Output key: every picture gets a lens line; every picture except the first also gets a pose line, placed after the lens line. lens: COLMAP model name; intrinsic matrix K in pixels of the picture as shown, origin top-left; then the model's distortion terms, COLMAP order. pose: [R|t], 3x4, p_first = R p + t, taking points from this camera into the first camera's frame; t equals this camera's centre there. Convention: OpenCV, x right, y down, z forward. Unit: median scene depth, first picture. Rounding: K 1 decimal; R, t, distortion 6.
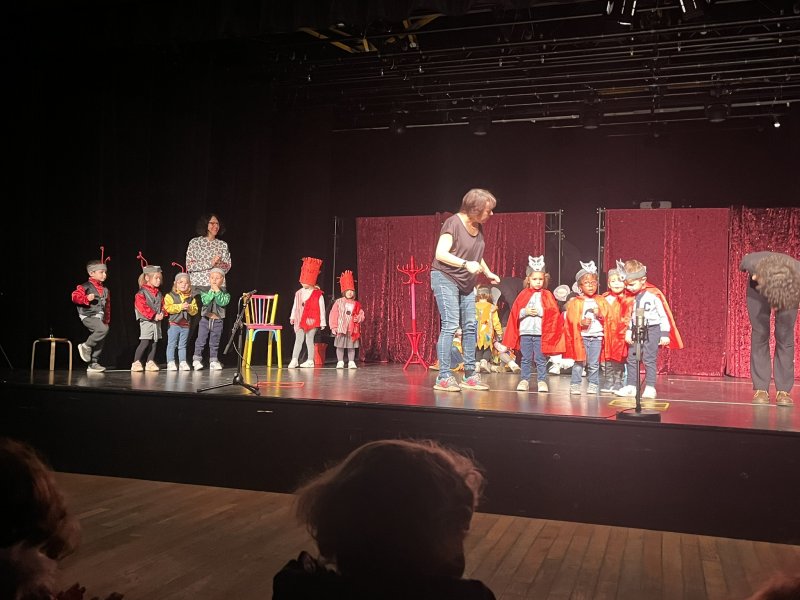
lens RADIAL K [[795.1, 0, 390.8], [0, 795.1, 294.8], [0, 0, 1]] dist [0.030201, 0.000000]
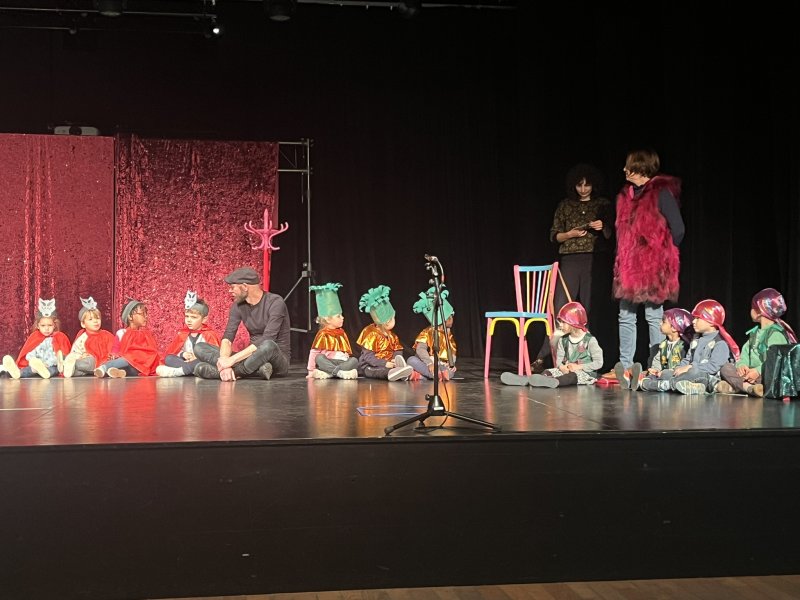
lens RADIAL K [[1119.6, 0, 397.4], [0, 1119.6, 298.0], [0, 0, 1]] dist [0.044415, 0.000000]
pose [[0.892779, -0.025211, 0.449789, 0.188823], [0.010726, 0.999339, 0.034724, 0.004153], [-0.450367, -0.026176, 0.892460, -0.022338]]
